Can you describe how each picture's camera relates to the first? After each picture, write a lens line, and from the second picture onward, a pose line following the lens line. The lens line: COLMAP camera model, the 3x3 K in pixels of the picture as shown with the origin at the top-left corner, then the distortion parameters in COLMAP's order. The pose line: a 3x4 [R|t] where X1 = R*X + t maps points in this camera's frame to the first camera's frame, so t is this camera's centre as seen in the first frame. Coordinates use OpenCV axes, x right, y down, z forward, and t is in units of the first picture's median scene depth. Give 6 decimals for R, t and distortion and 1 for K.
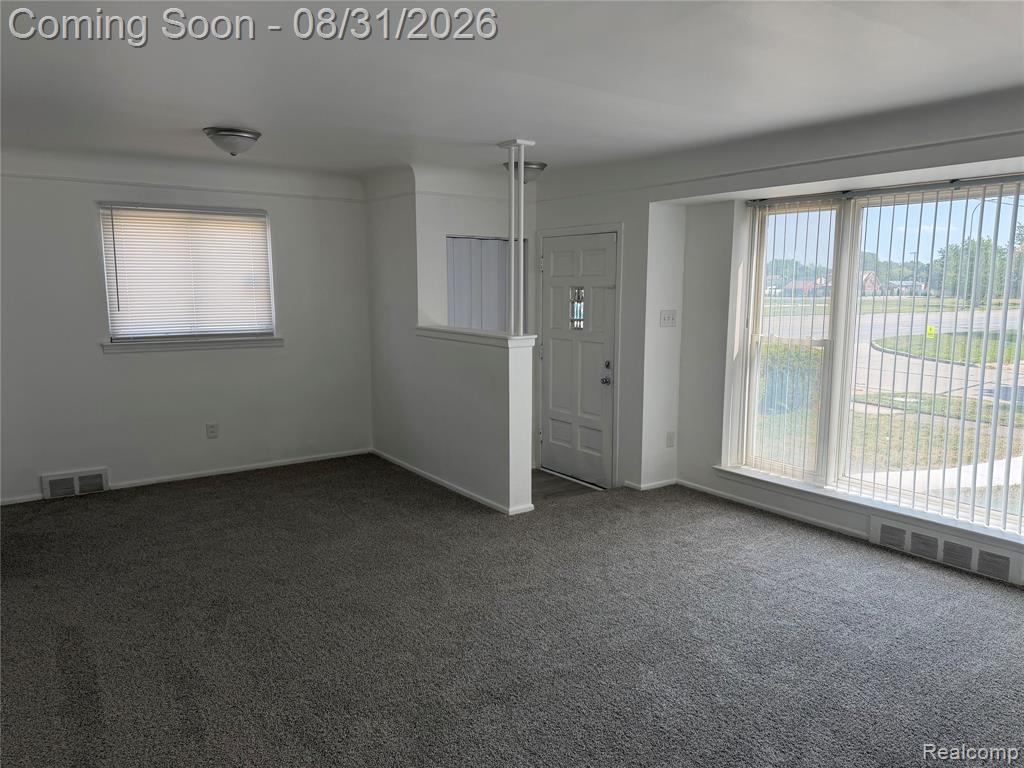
lens RADIAL K [[719.4, 0, 511.1], [0, 719.4, 384.8], [0, 0, 1]] dist [-0.003423, -0.000828]
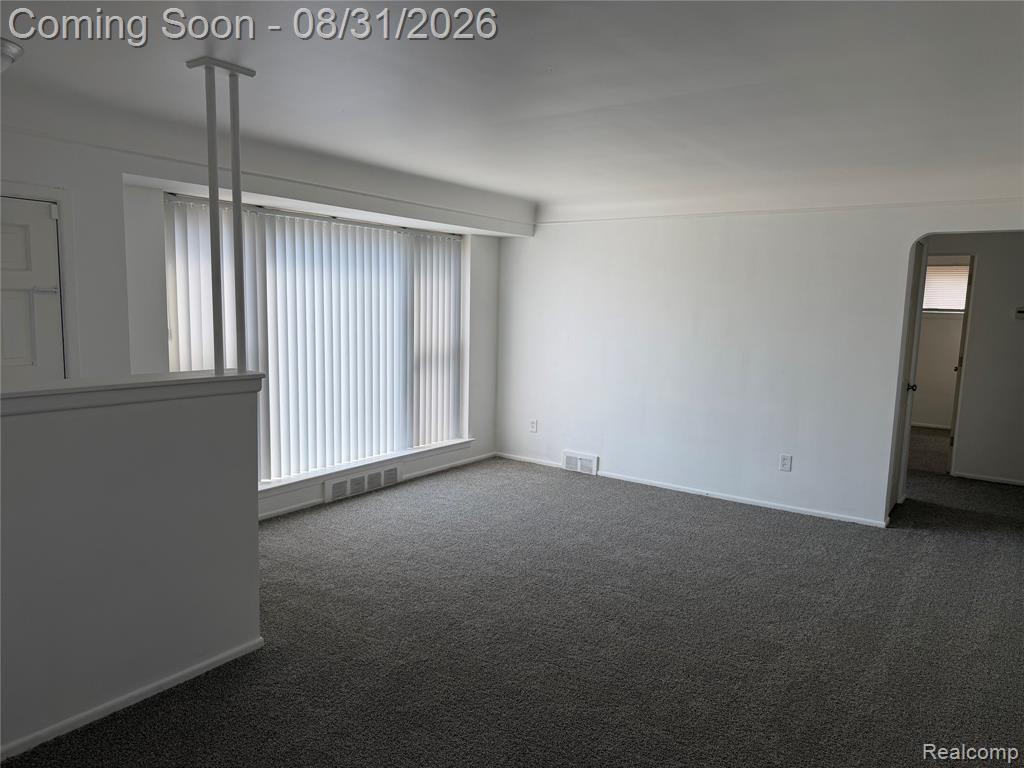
lens RADIAL K [[719.4, 0, 511.5], [0, 719.4, 386.5], [0, 0, 1]] dist [-0.003423, -0.000828]
pose [[-0.326349, -0.125600, 0.936868, -0.759052], [0.105833, 0.980046, 0.168255, -0.154932], [-0.939306, 0.154061, -0.306544, 1.094091]]
